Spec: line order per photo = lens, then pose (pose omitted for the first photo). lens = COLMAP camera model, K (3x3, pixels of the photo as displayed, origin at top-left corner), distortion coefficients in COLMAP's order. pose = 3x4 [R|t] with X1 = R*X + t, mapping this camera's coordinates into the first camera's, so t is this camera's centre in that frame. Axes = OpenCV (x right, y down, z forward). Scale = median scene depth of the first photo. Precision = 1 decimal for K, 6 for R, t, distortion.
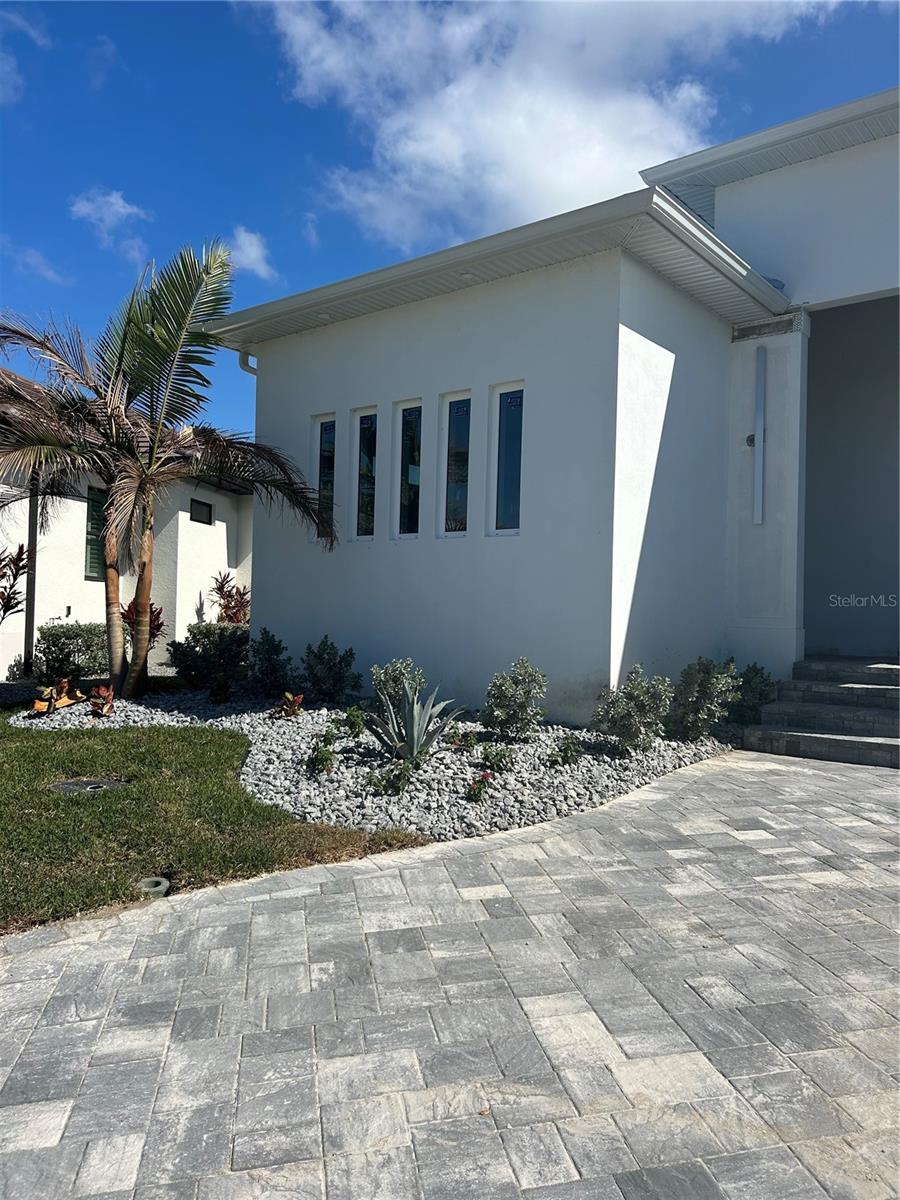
lens RADIAL K [[890.0, 0, 452.0], [0, 890.0, 599.3], [0, 0, 1]] dist [0.023851, -0.000351]
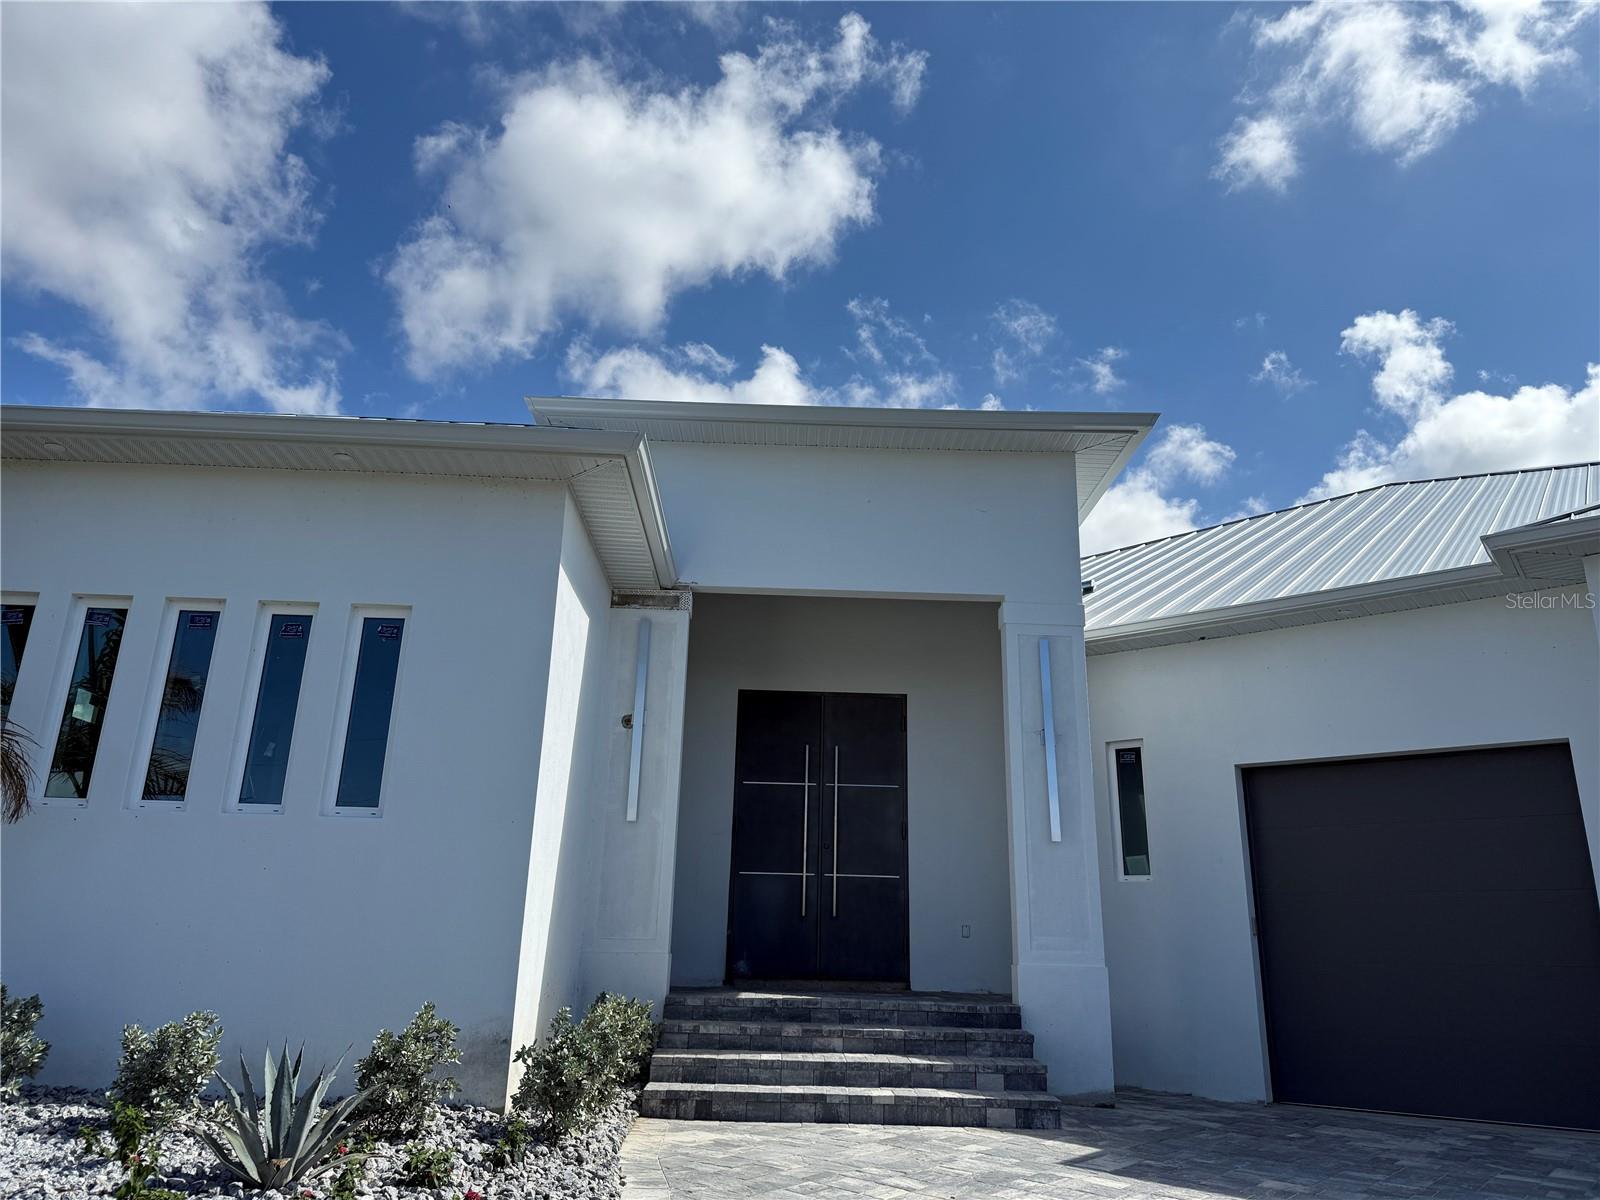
lens RADIAL K [[1104.8, 0, 792.6], [0, 1104.8, 583.4], [0, 0, 1]] dist [0.045549, -0.026108]
pose [[0.766994, 0.199728, 0.609778, -0.227468], [-0.017888, 0.956608, -0.290830, 0.002153], [-0.641405, 0.212157, 0.737285, 0.086992]]
